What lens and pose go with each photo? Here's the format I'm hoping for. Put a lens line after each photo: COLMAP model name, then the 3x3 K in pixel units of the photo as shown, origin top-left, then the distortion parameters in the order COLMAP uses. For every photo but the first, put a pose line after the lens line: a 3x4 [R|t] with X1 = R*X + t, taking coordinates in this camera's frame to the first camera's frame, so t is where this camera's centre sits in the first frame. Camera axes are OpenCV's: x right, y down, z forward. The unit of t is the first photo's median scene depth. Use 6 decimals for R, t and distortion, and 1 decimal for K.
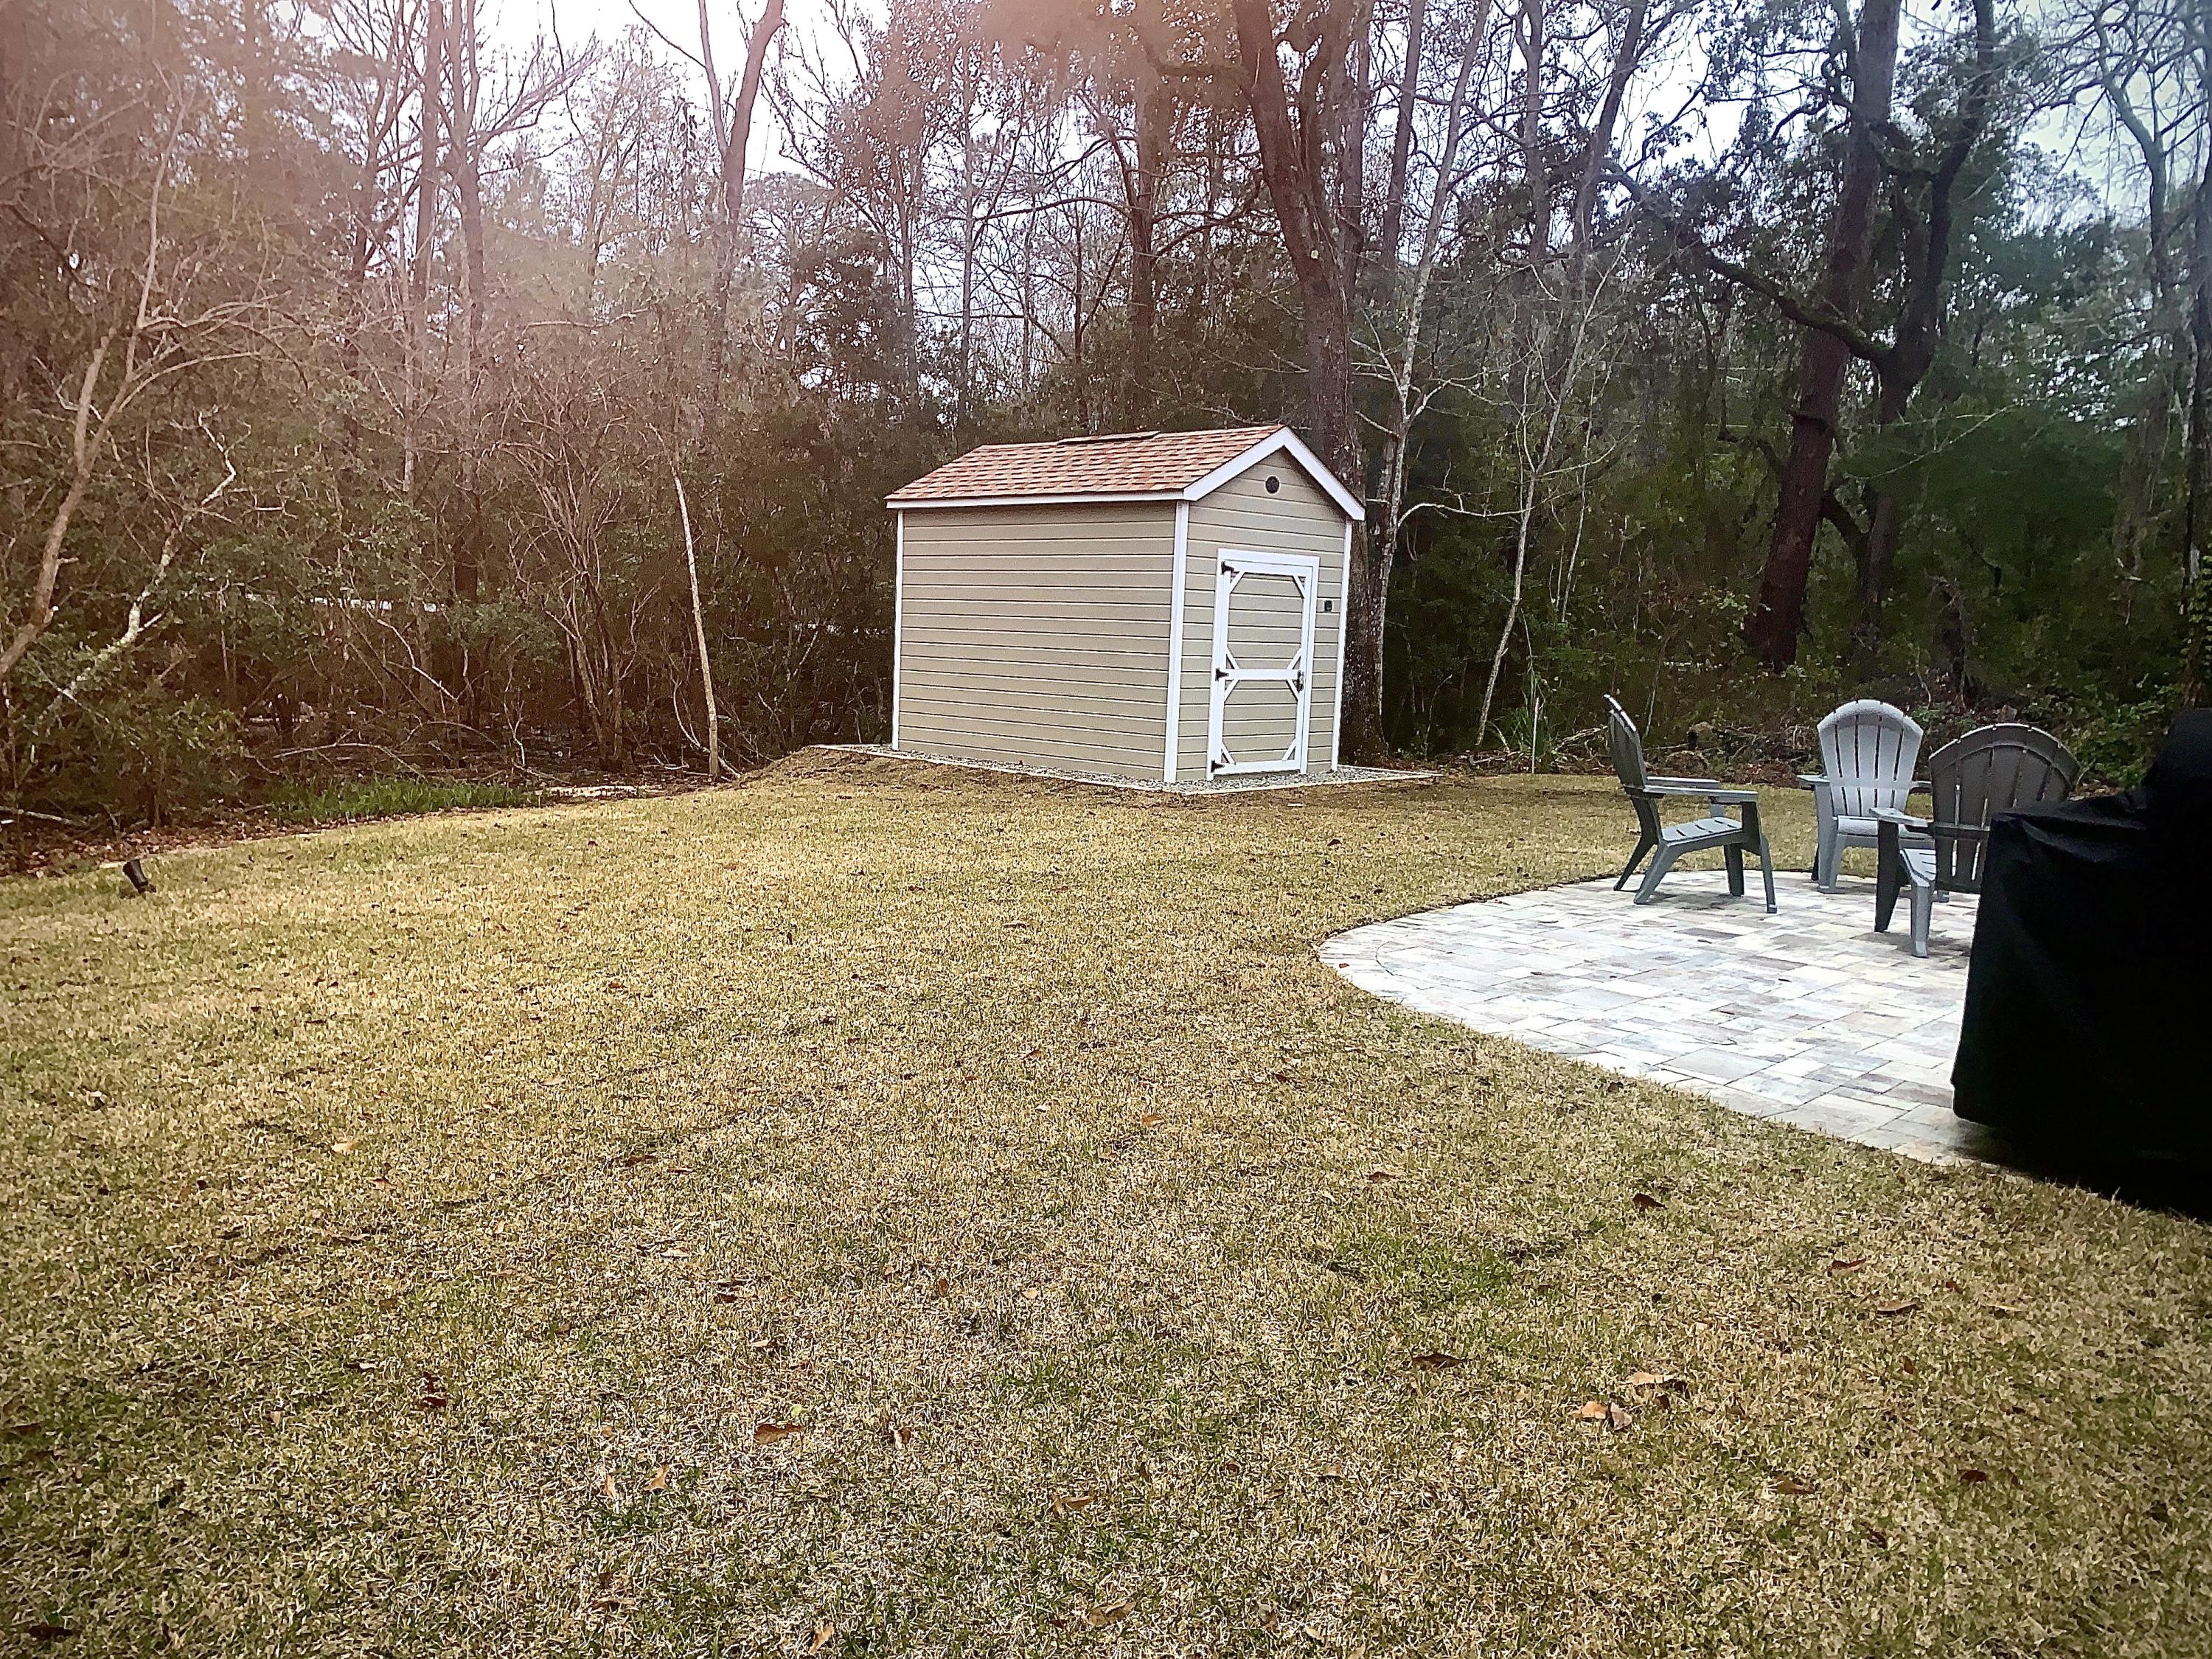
lens RADIAL K [[1685.7, 0, 1092.0], [0, 1685.7, 848.3], [0, 0, 1]] dist [0.012374, -0.005937]
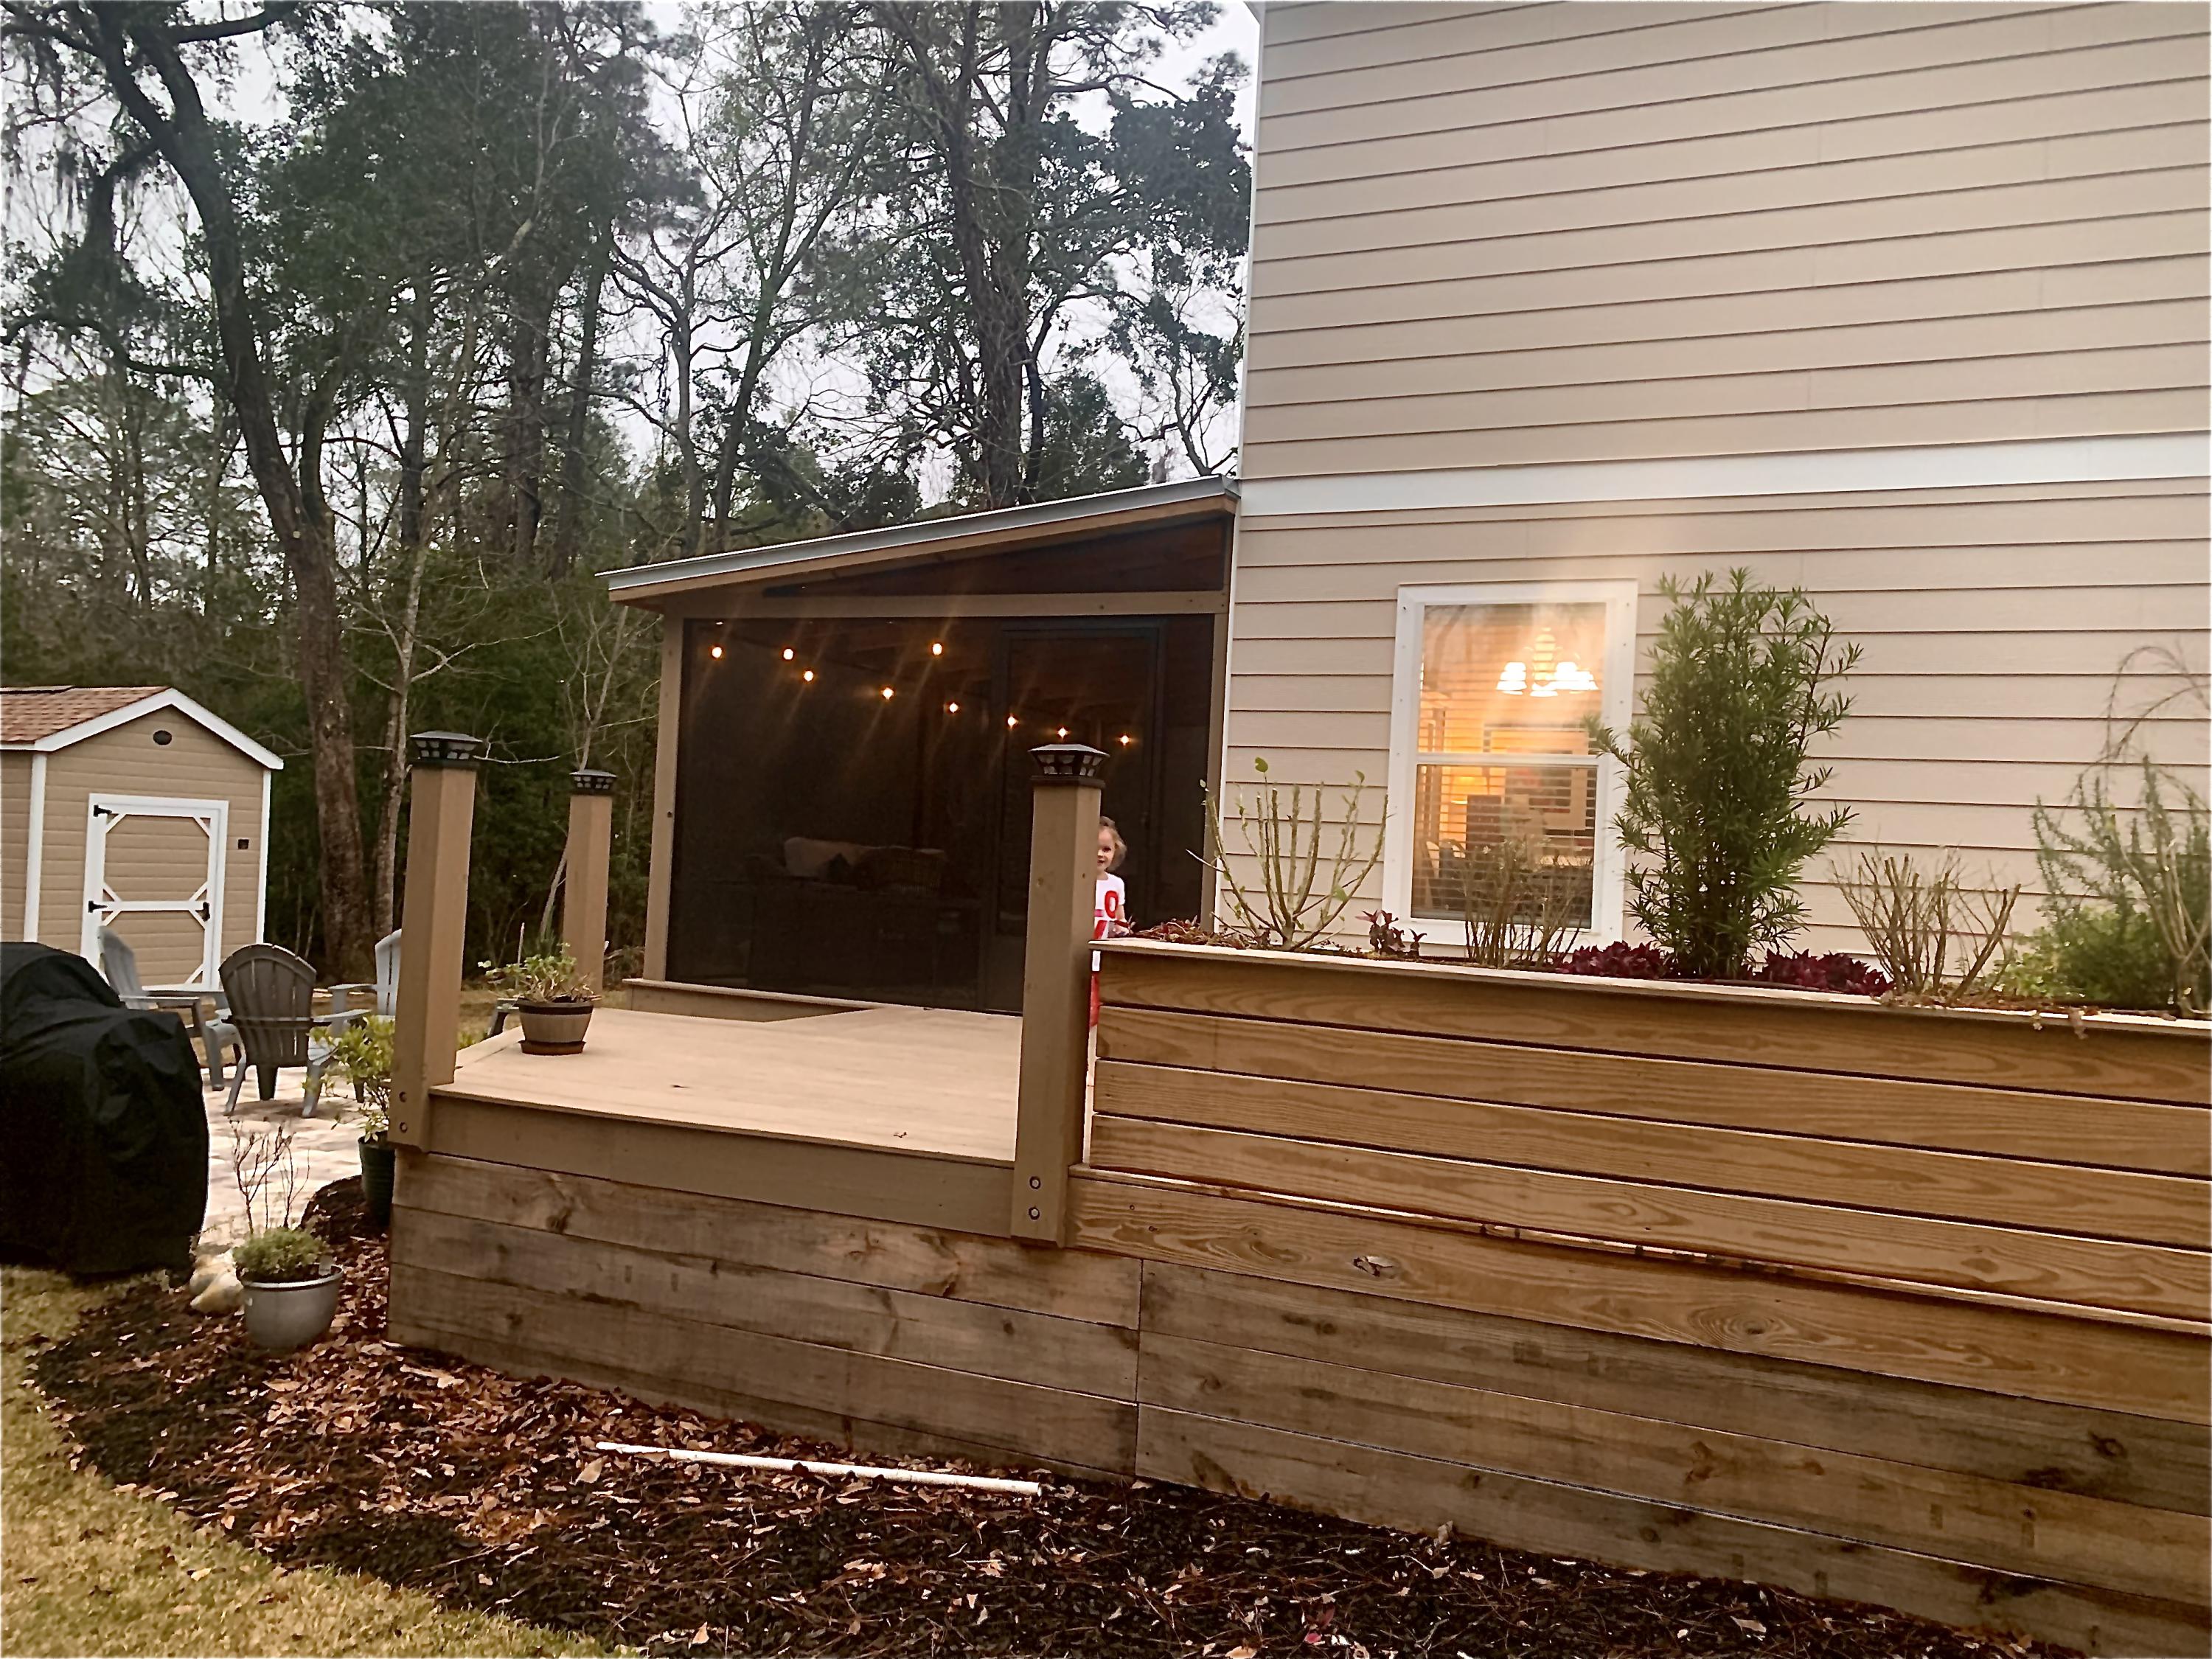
lens RADIAL K [[1685.7, 0, 1116.8], [0, 1685.7, 835.1], [0, 0, 1]] dist [0.012374, -0.005937]
pose [[0.947213, 0.003931, 0.320579, 0.332892], [0.040275, 0.990545, -0.131146, 0.020684], [-0.318064, 0.137135, 0.938099, -0.237542]]
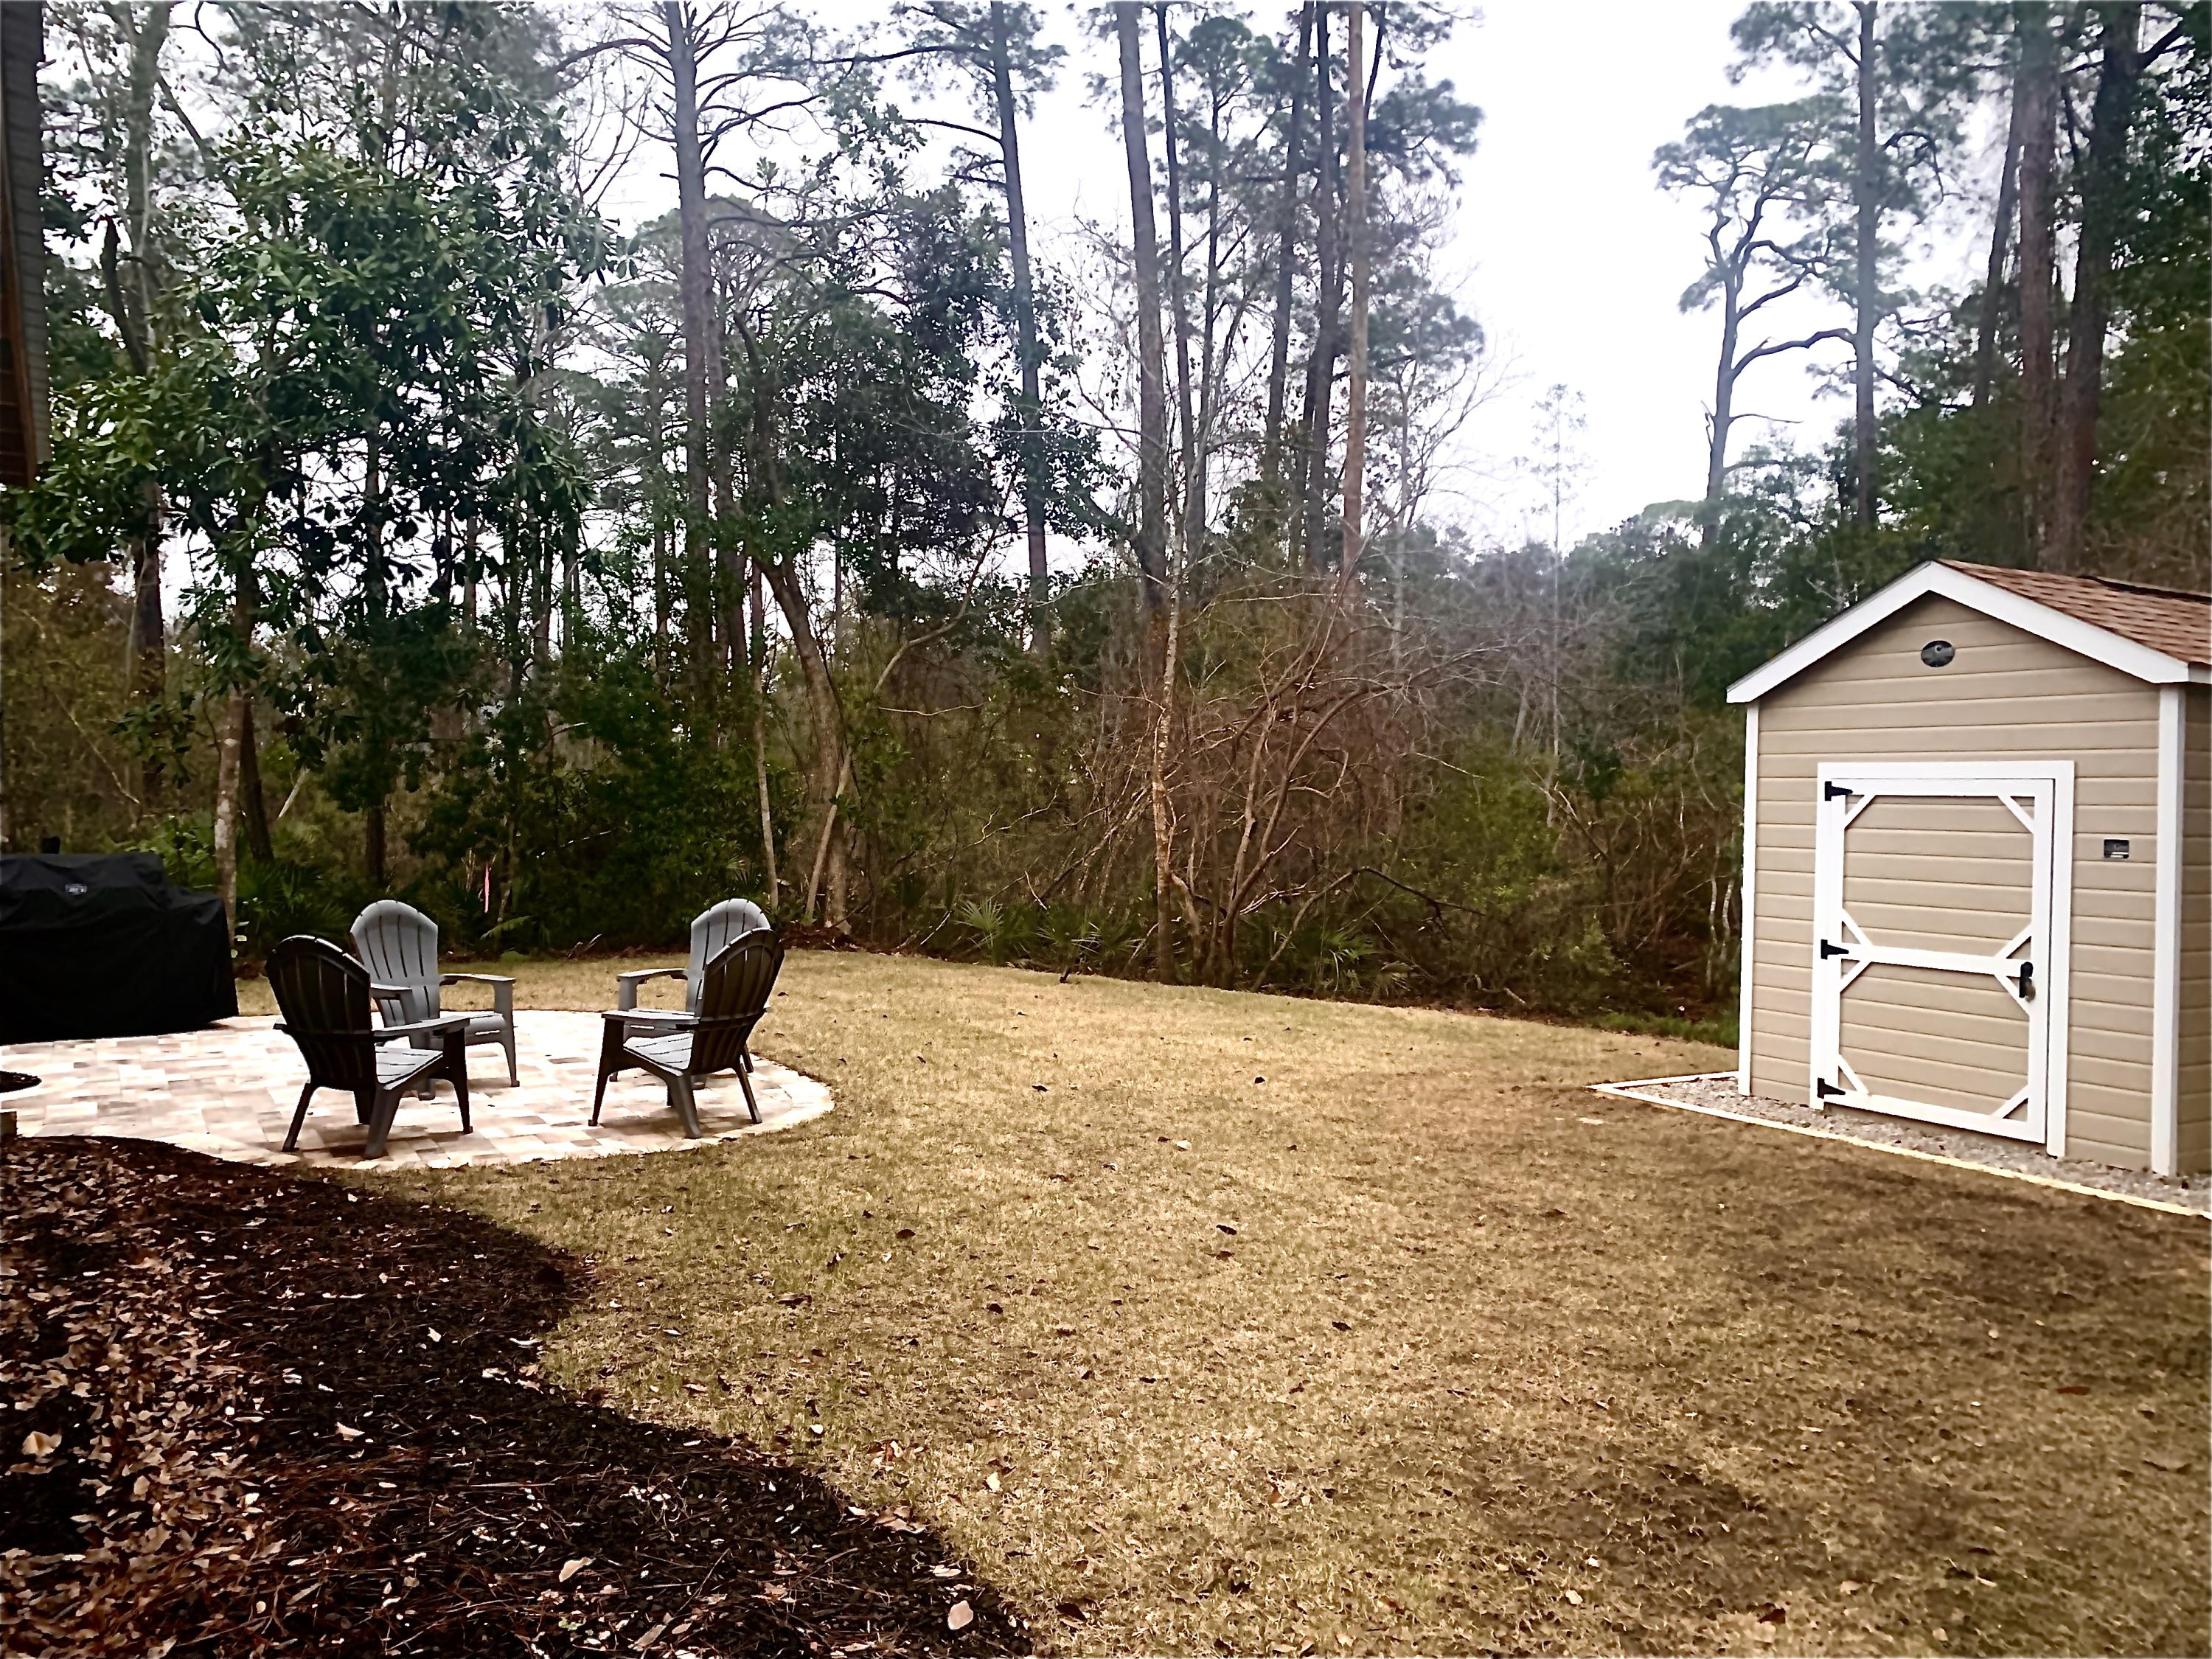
lens RADIAL K [[1685.7, 0, 1103.7], [0, 1685.7, 825.1], [0, 0, 1]] dist [0.012374, -0.005937]
pose [[-0.288619, -0.029373, -0.956993, 0.750595], [-0.162047, 0.986608, 0.018590, -0.110802], [0.943631, 0.160444, -0.289513, 0.862908]]
